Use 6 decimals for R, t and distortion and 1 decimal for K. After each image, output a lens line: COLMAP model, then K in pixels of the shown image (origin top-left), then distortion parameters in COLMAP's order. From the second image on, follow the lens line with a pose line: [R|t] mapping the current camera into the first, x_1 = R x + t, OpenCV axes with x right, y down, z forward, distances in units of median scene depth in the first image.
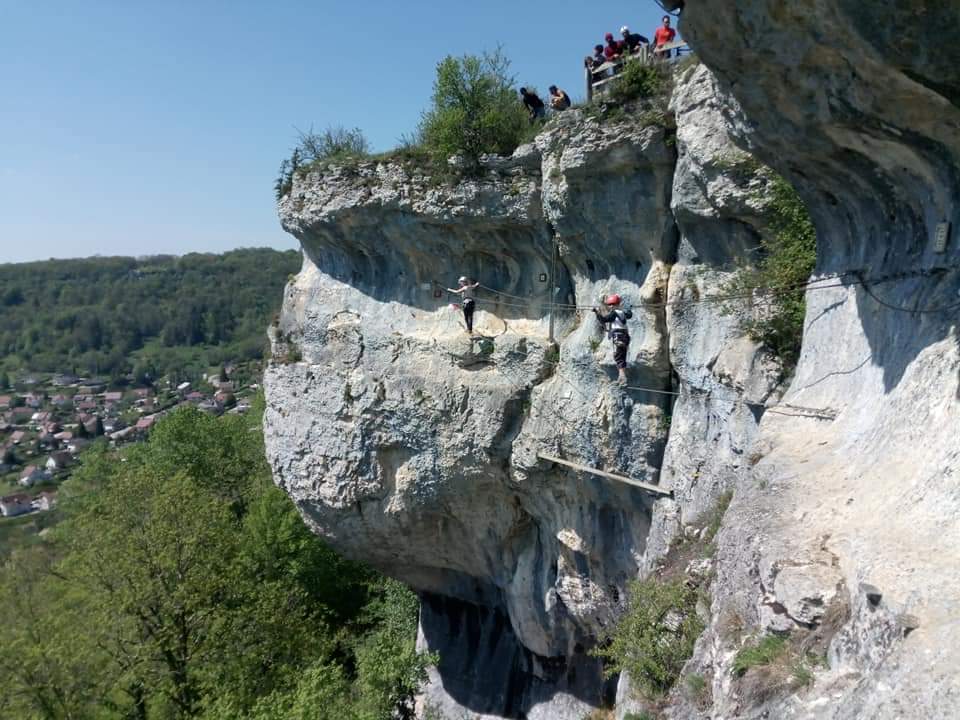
lens RADIAL K [[838.3, 0, 460.4], [0, 838.3, 387.1], [0, 0, 1]] dist [0.117029, -0.237549]
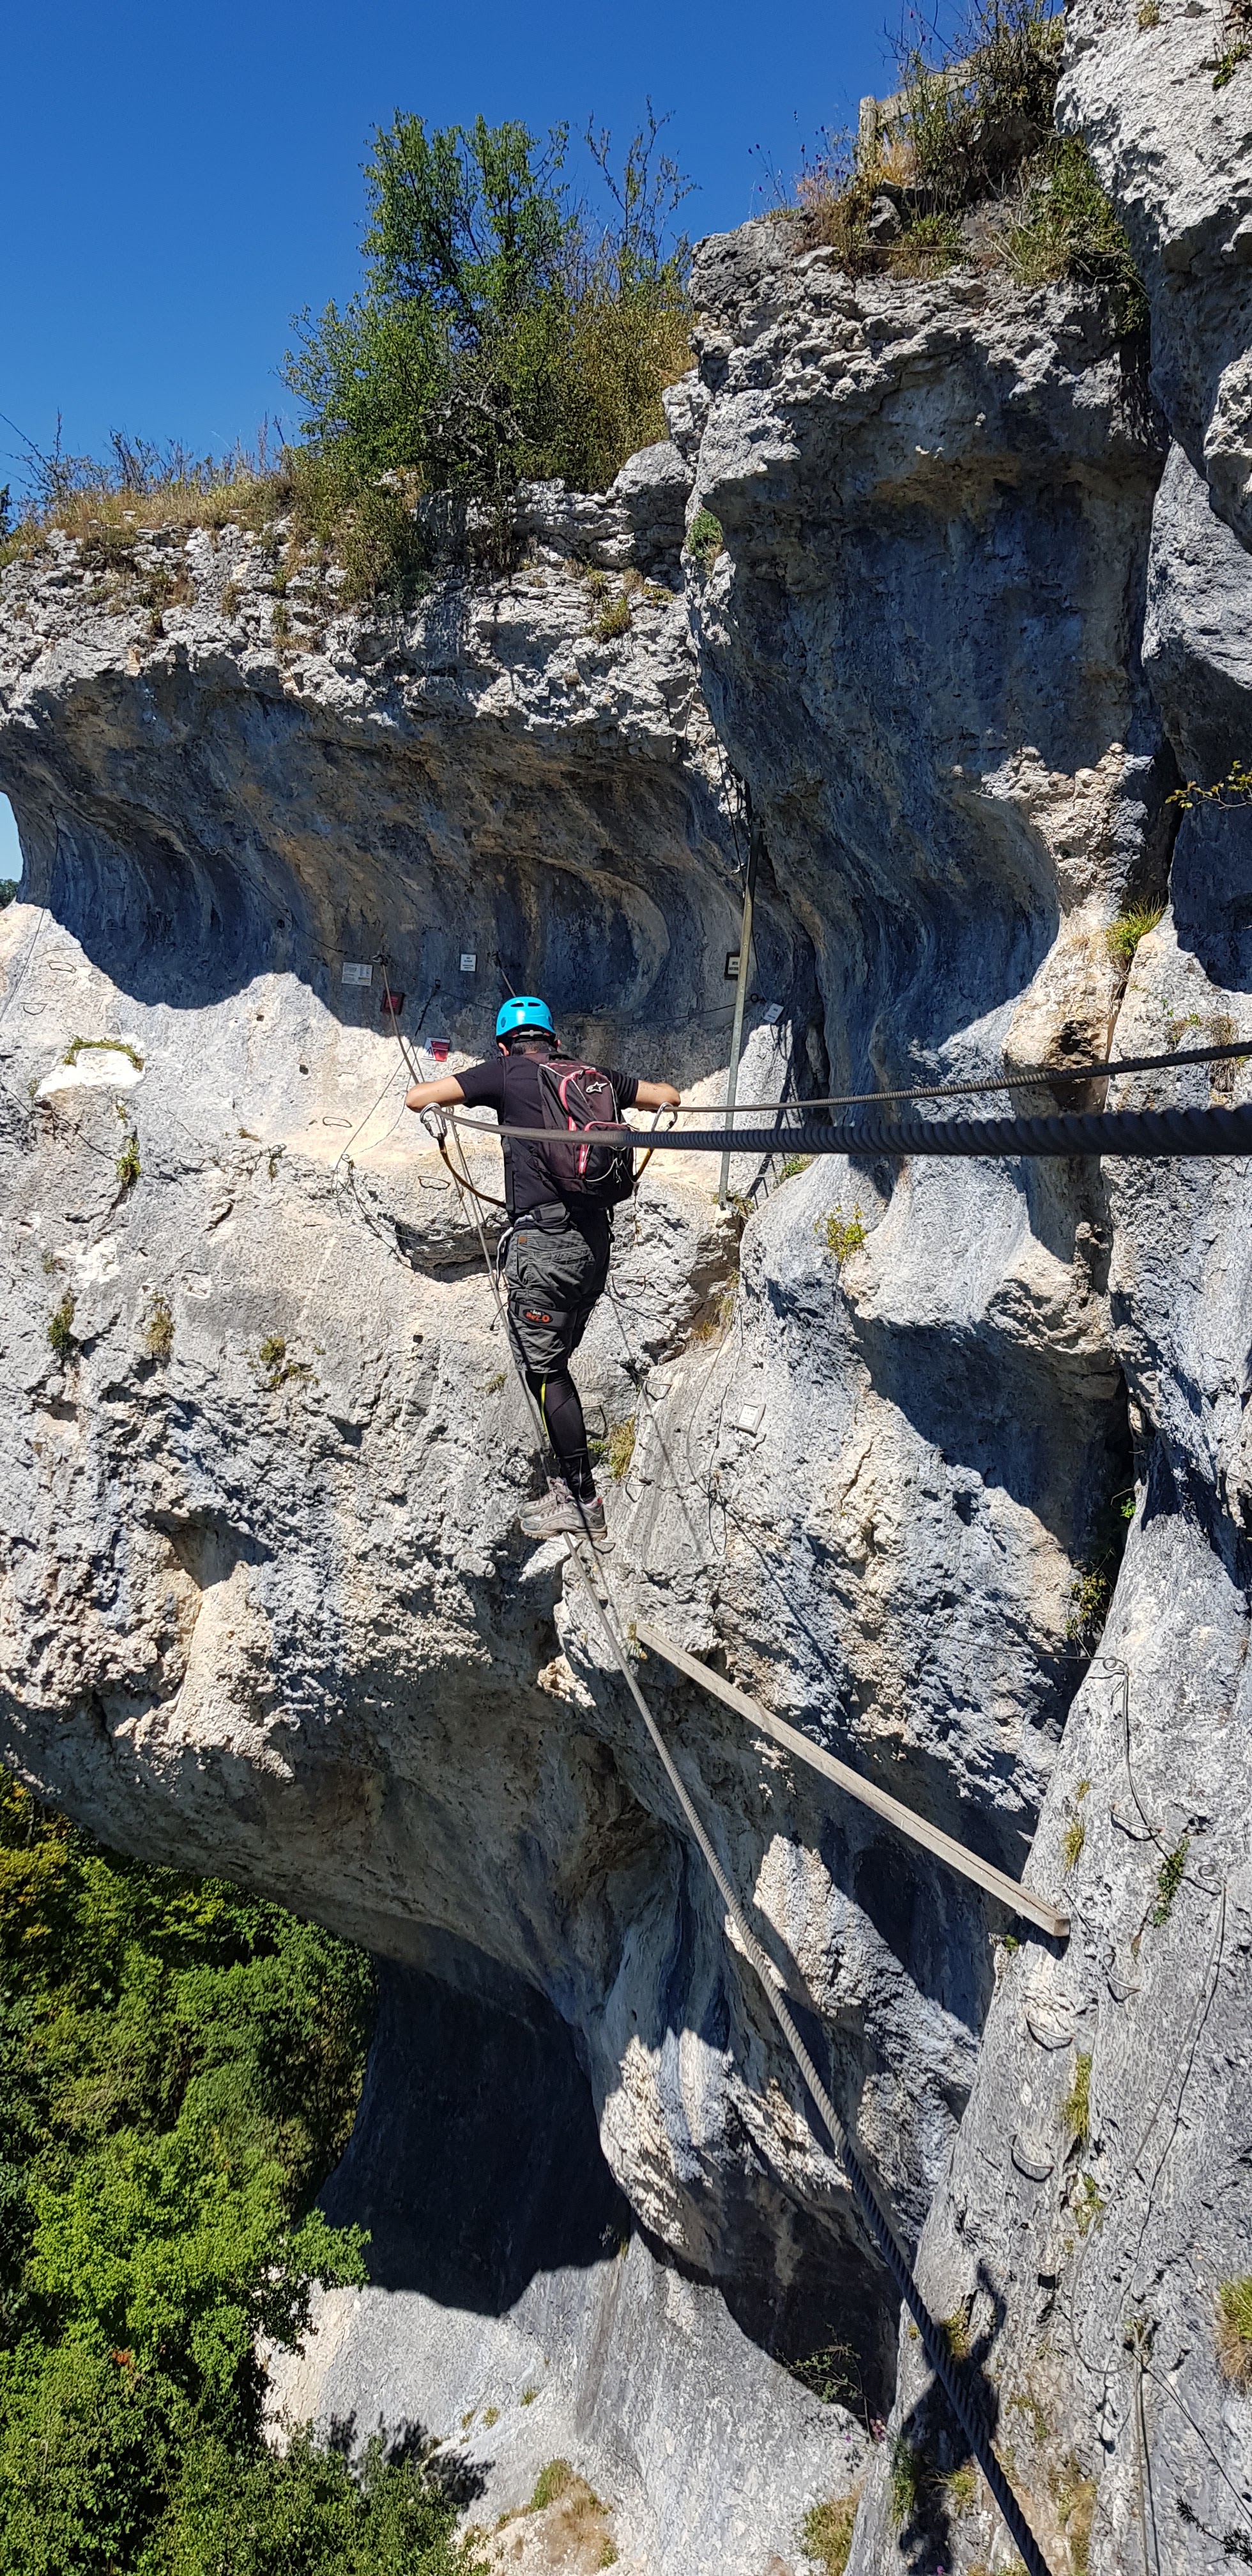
lens RADIAL K [[2079.9, 0, 635.3], [0, 2079.9, 1260.4], [0, 0, 1]] dist [0.101771, -0.239546]
pose [[0.994419, 0.073214, -0.075959, 0.124518], [-0.072982, 0.997316, 0.005833, -0.036332], [0.076182, -0.000257, 0.997094, 0.324016]]
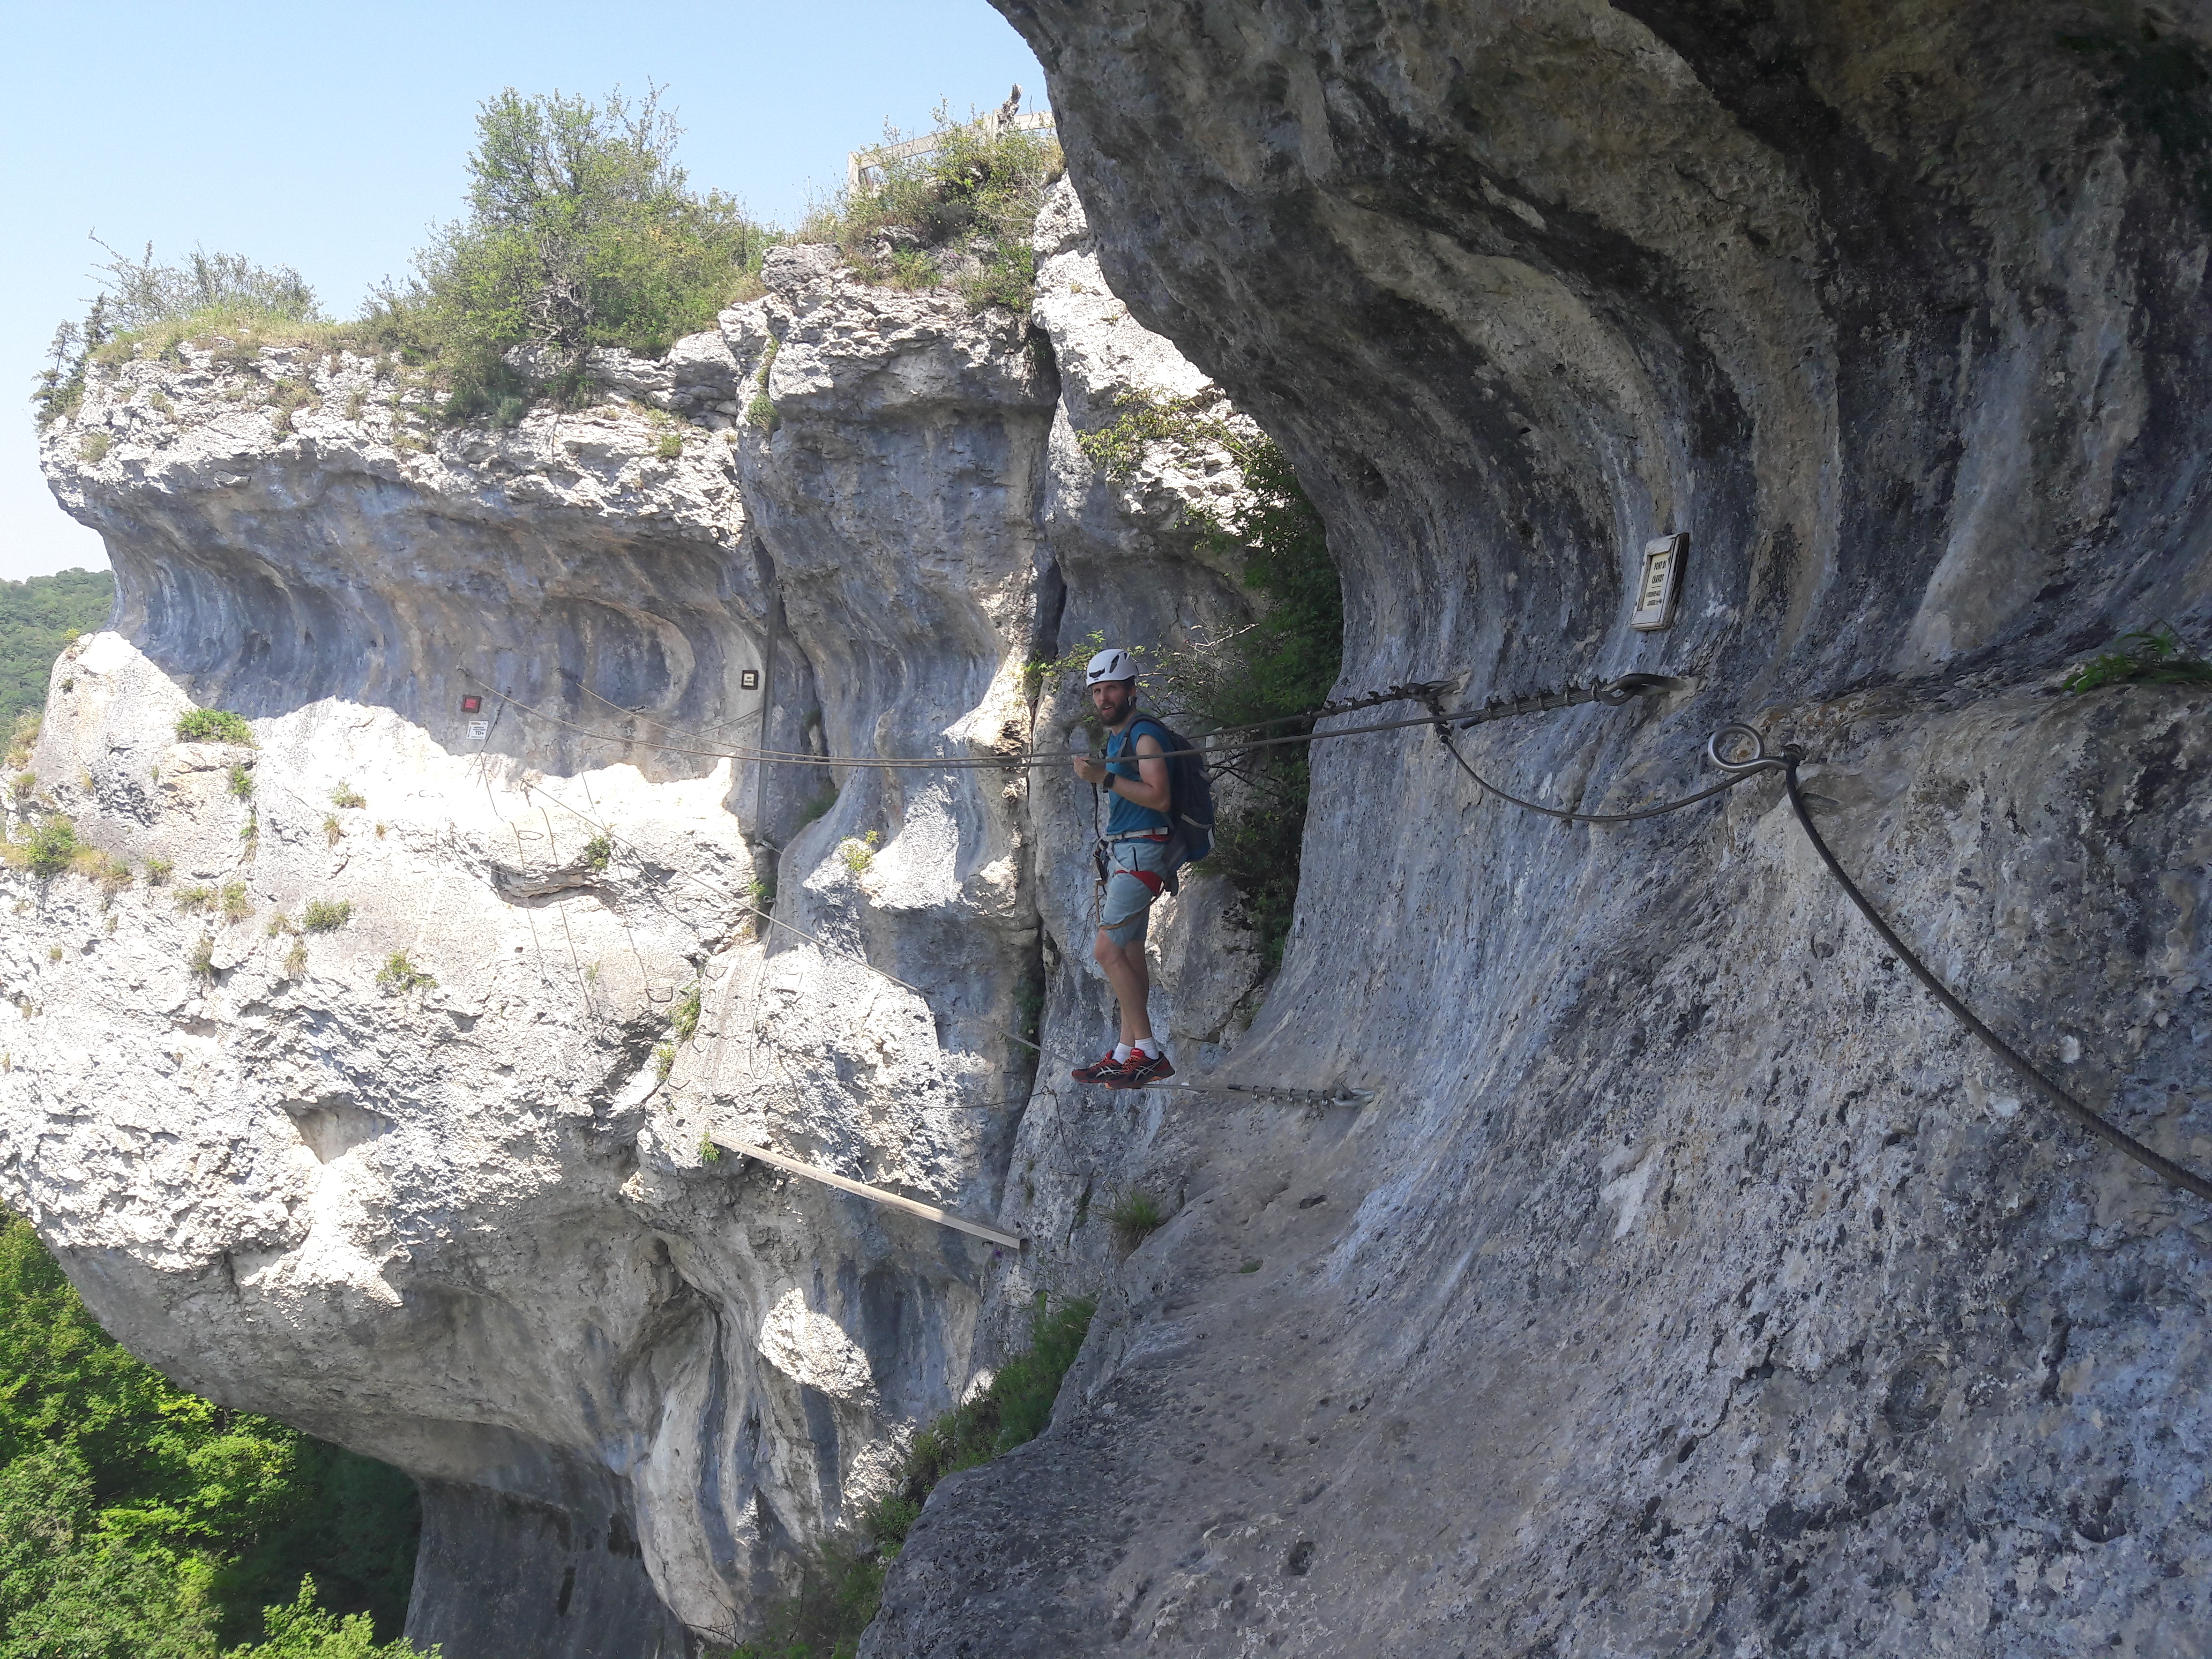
lens RADIAL K [[1899.0, 0, 1109.0], [0, 1899.0, 870.1], [0, 0, 1]] dist [0.138144, -0.354300]
pose [[0.971472, 0.040766, 0.233623, 0.057036], [-0.031722, 0.998600, -0.042341, -0.009037], [-0.235021, 0.033722, 0.971405, 0.099090]]
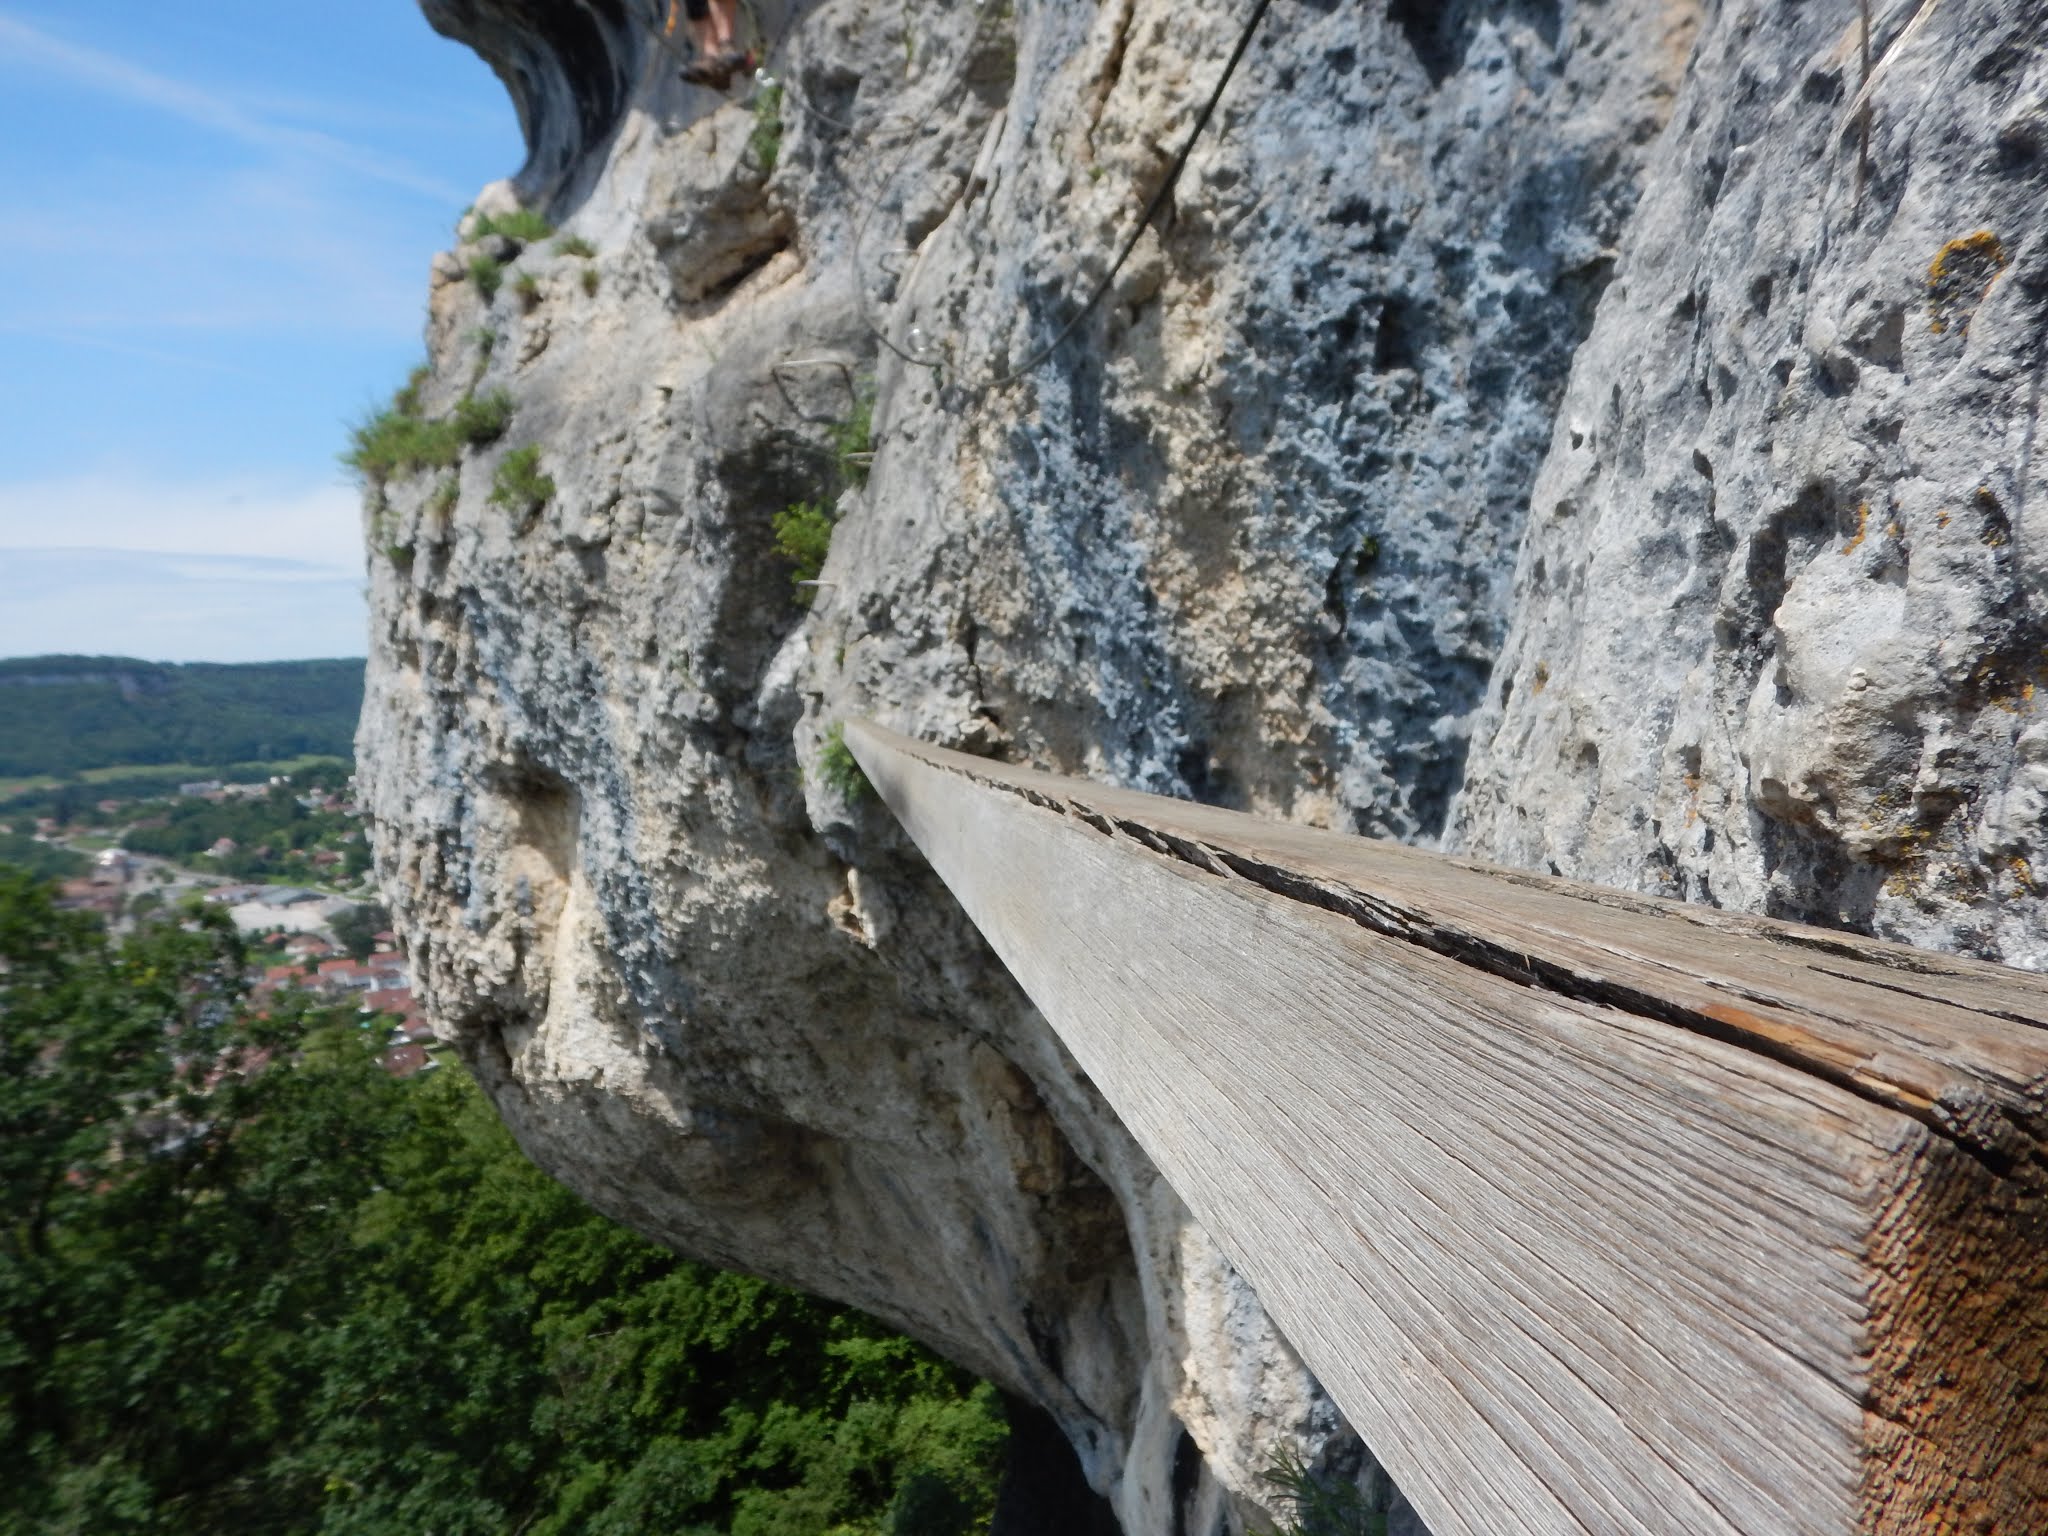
lens RADIAL K [[1492.2, 0, 1024.0], [0, 1492.2, 768.0], [0, 0, 1]] dist [0.009290, 0.003433]
pose [[0.938183, 0.022794, -0.345389, 0.183616], [-0.041533, 0.998033, -0.046951, 0.088575], [0.343640, 0.058394, 0.937284, 0.738814]]
